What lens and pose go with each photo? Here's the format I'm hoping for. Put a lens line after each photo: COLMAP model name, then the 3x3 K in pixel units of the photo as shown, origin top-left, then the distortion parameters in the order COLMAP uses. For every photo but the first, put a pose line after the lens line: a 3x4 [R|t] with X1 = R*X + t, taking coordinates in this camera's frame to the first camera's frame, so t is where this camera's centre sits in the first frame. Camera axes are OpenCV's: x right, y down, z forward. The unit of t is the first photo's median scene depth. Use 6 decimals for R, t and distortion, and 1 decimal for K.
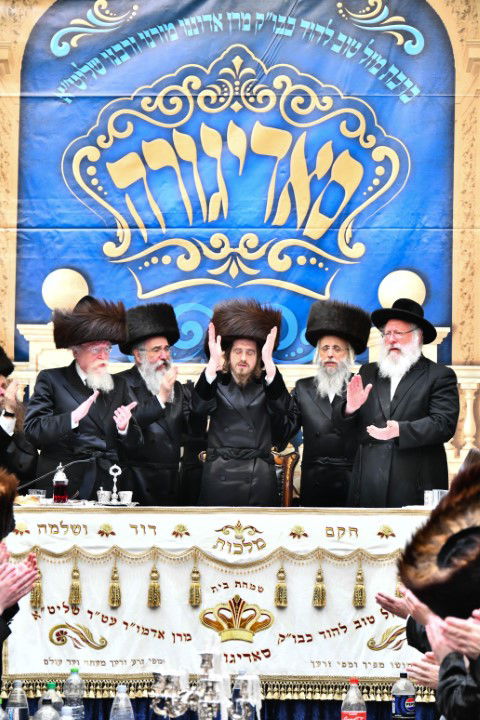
lens RADIAL K [[3939.8, 0, 271.5], [0, 3939.8, 360.1], [0, 0, 1]] dist [-0.595510, -15.768061]
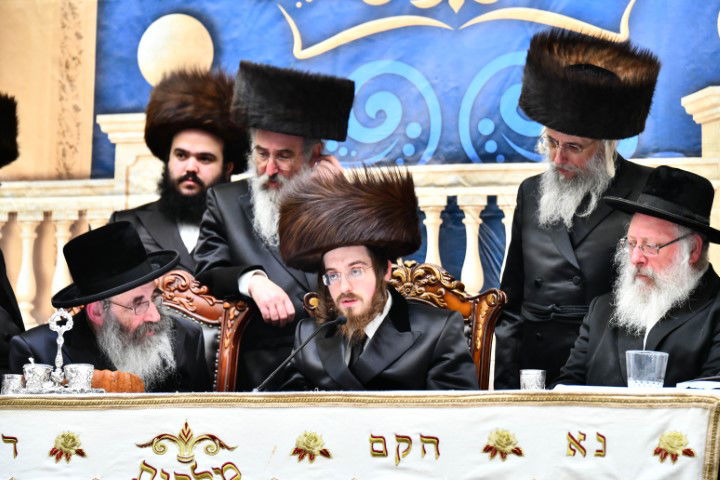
lens RADIAL K [[2770.2, 0, 360.0], [0, 2770.2, 240.0], [0, 0, 1]] dist [0.024765, -5.910681]
pose [[0.950887, -0.032810, -0.307794, 0.096269], [0.013044, 0.997730, -0.066059, 0.036660], [0.309263, 0.058799, 0.949157, 0.629301]]
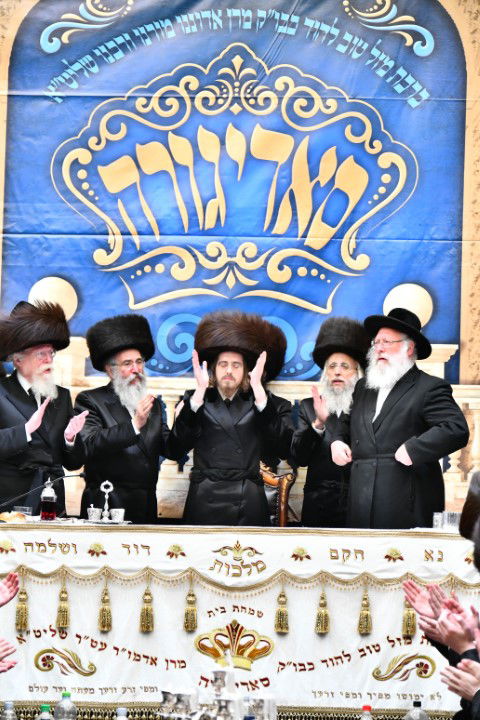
lens RADIAL K [[3939.8, 0, 271.5], [0, 3939.8, 360.1], [0, 0, 1]] dist [-0.595510, -15.768061]
pose [[0.999871, 0.012534, 0.010020, -0.009079], [-0.012397, 0.999830, -0.013665, 0.009143], [-0.010190, 0.013539, 0.999856, 0.051933]]
